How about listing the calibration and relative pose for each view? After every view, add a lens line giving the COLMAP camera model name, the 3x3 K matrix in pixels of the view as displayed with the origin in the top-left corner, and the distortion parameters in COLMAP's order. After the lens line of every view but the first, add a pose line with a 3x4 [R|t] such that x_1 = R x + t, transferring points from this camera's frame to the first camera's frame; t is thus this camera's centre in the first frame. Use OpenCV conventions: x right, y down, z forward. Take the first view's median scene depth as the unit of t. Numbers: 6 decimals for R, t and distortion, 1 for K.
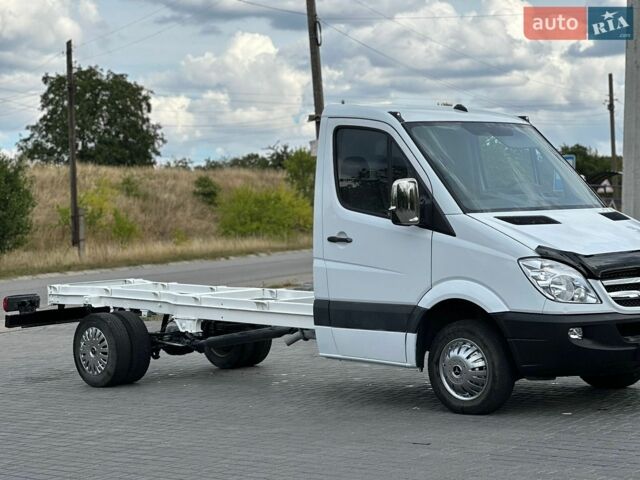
lens RADIAL K [[1457.7, 0, 300.7], [0, 1457.7, 238.7], [0, 0, 1]] dist [-0.110963, 4.916218]
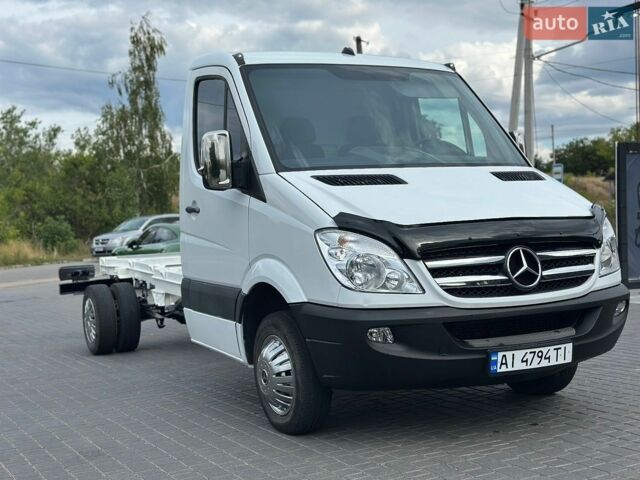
lens RADIAL K [[889.7, 0, 319.8], [0, 889.7, 251.8], [0, 0, 1]] dist [0.202908, -0.460418]
pose [[0.953104, 0.005183, -0.302599, 0.259459], [0.004198, 0.999531, 0.030345, 0.009739], [0.302614, -0.030192, 0.952635, 0.517244]]
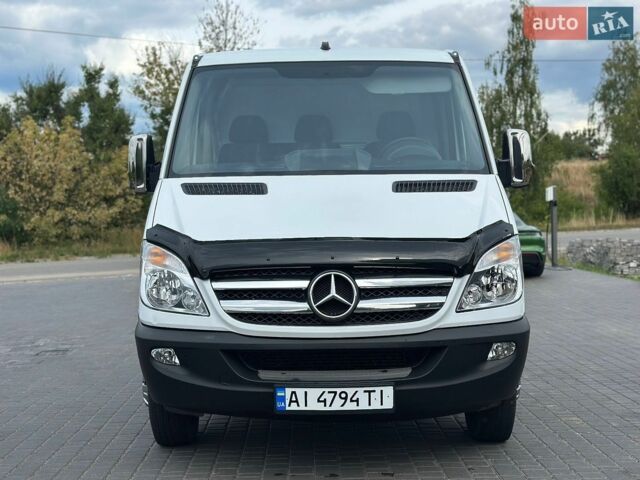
lens RADIAL K [[889.7, 0, 319.8], [0, 889.7, 251.8], [0, 0, 1]] dist [0.202908, -0.460418]
pose [[0.711020, 0.058985, -0.700693, 0.468506], [-0.023374, 0.997907, 0.060286, -0.008947], [0.702783, -0.026487, 0.710911, 0.676227]]
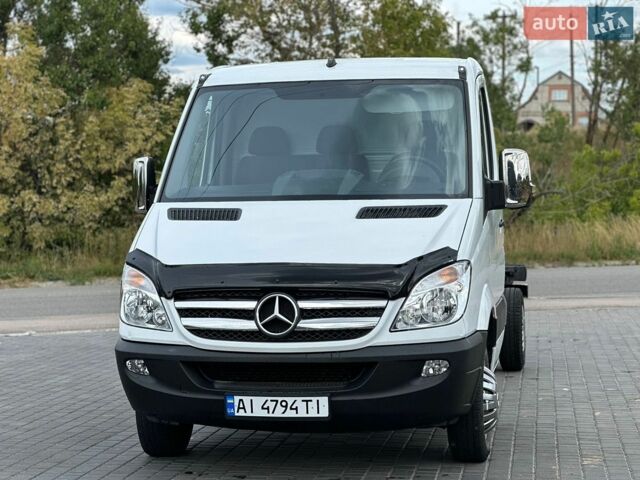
lens RADIAL K [[1457.7, 0, 300.7], [0, 1457.7, 238.7], [0, 0, 1]] dist [-0.110963, 4.916218]
pose [[0.561306, 0.053119, -0.825902, 0.764916], [-0.018345, 0.998492, 0.051751, -0.038069], [0.827405, -0.013897, 0.561433, 0.576528]]
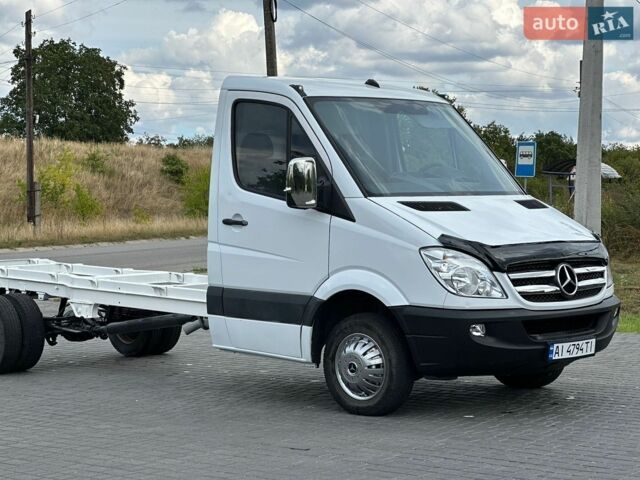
lens RADIAL K [[1457.7, 0, 300.7], [0, 1457.7, 238.7], [0, 0, 1]] dist [-0.110963, 4.916218]
pose [[0.999638, 0.023257, 0.013554, 0.055968], [-0.023431, 0.999643, 0.012849, -0.001884], [-0.013251, -0.013162, 0.999826, 0.076436]]
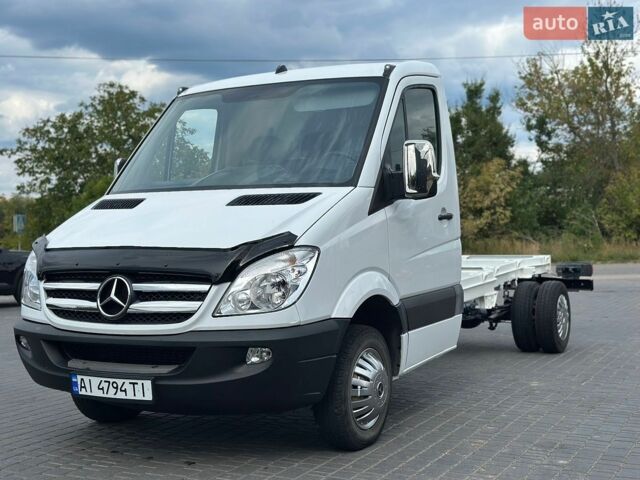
lens RADIAL K [[889.7, 0, 319.8], [0, 889.7, 251.8], [0, 0, 1]] dist [0.202908, -0.460418]
pose [[0.285765, 0.057732, -0.956559, 0.640433], [-0.011399, 0.998318, 0.056847, -0.015108], [0.958232, -0.005341, 0.285943, 0.904649]]
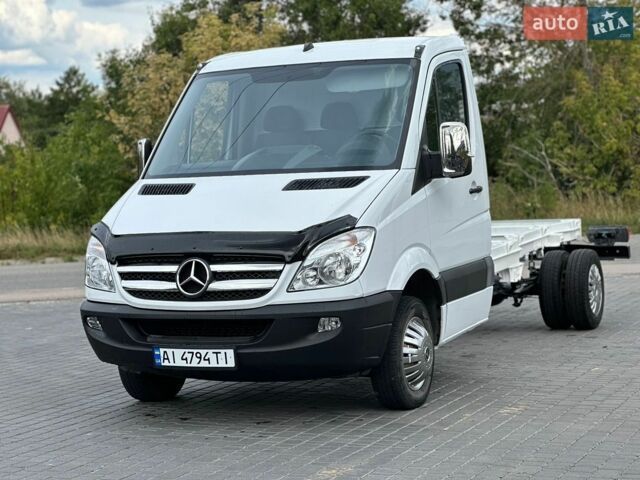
lens RADIAL K [[1457.7, 0, 300.7], [0, 1457.7, 238.7], [0, 0, 1]] dist [-0.110963, 4.916218]
pose [[0.343500, 0.068399, -0.936659, 0.934525], [0.014012, 0.996860, 0.077934, -0.046817], [0.939048, -0.039895, 0.341463, 0.731334]]
